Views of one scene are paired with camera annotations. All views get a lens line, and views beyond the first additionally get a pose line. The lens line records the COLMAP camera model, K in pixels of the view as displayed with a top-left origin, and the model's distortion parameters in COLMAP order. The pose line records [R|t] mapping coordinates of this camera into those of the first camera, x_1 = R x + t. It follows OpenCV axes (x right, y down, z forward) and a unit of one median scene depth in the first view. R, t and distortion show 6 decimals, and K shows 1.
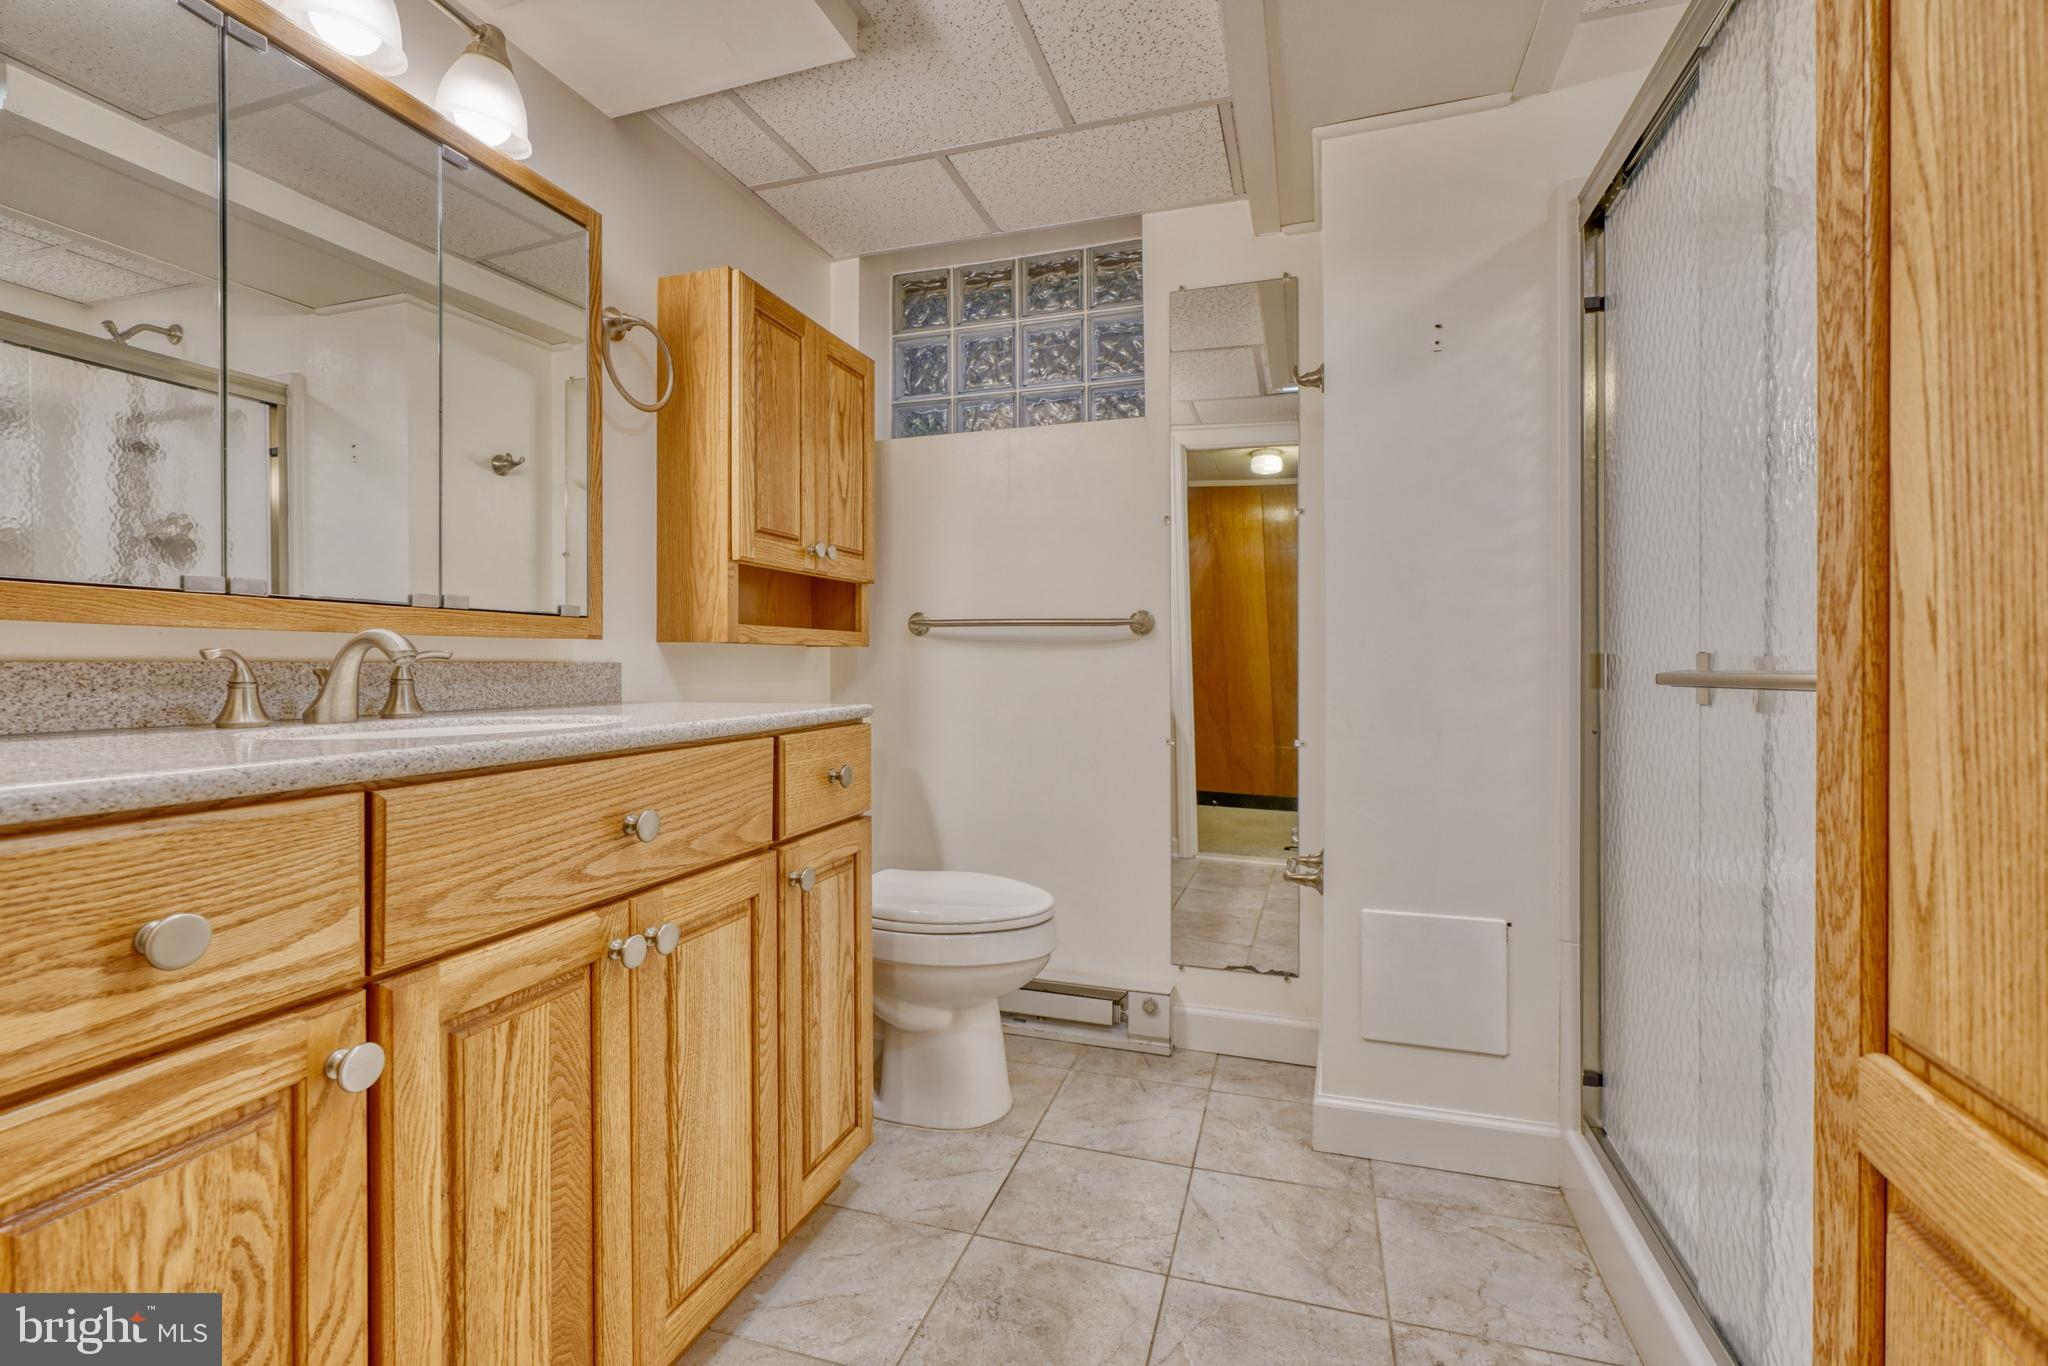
lens RADIAL K [[923.6, 0, 1018.7], [0, 923.6, 669.2], [0, 0, 1]] dist [-0.012441, 0.005518]
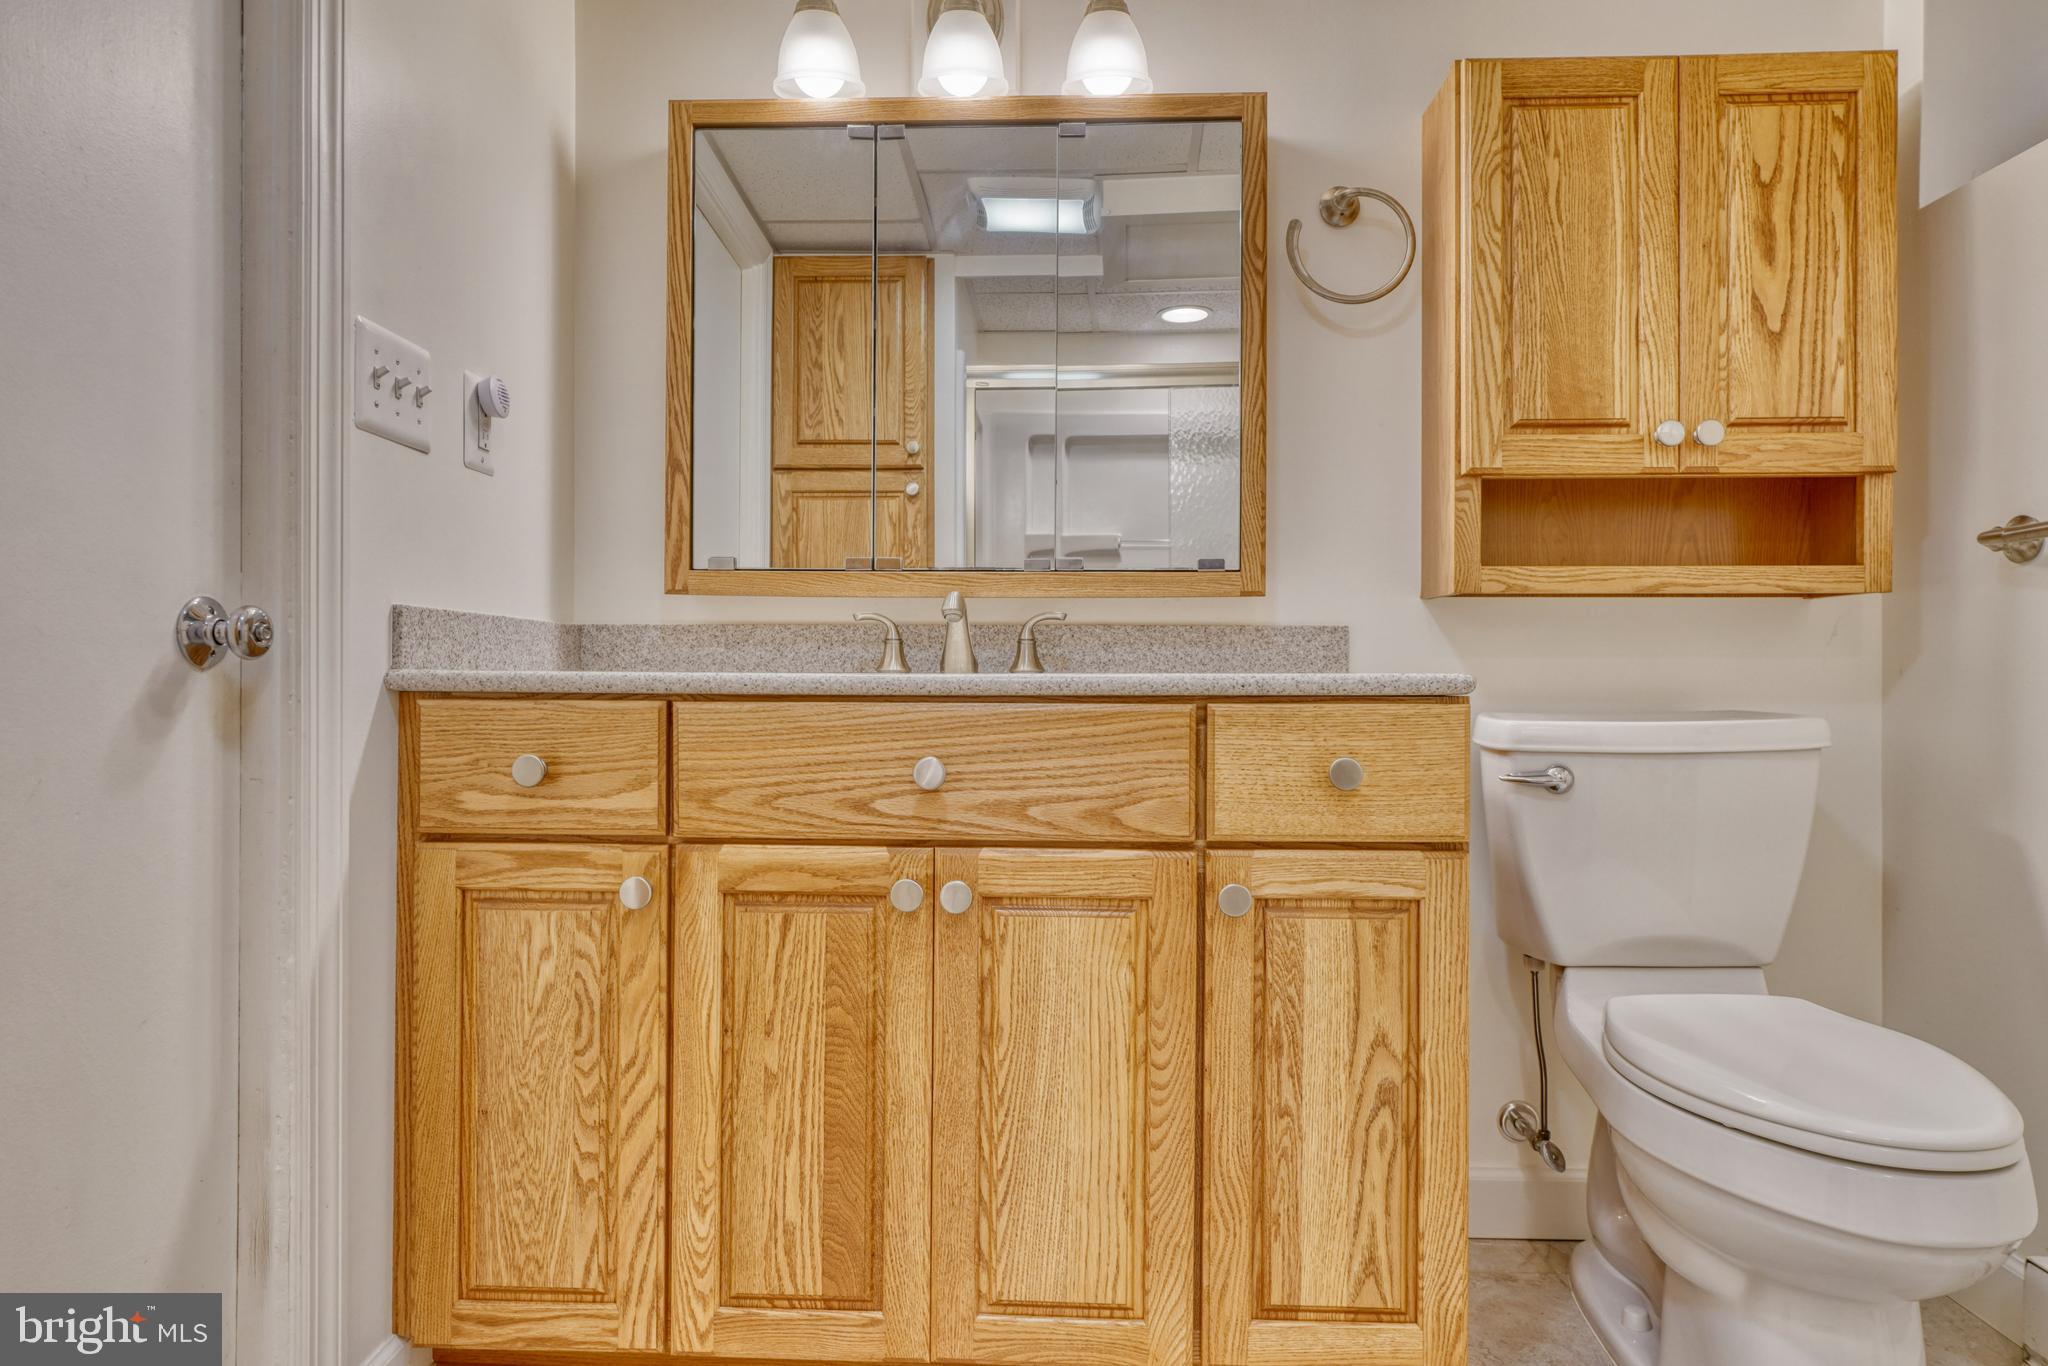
lens RADIAL K [[1227.4, 0, 1022.8], [0, 1227.4, 678.2], [0, 0, 1]] dist [-0.004194, -0.000705]
pose [[0.258375, 0.003205, -0.966039, 0.953373], [-0.010498, 0.999945, 0.000509, 0.073525], [0.965988, 0.010010, 0.258394, 0.824149]]
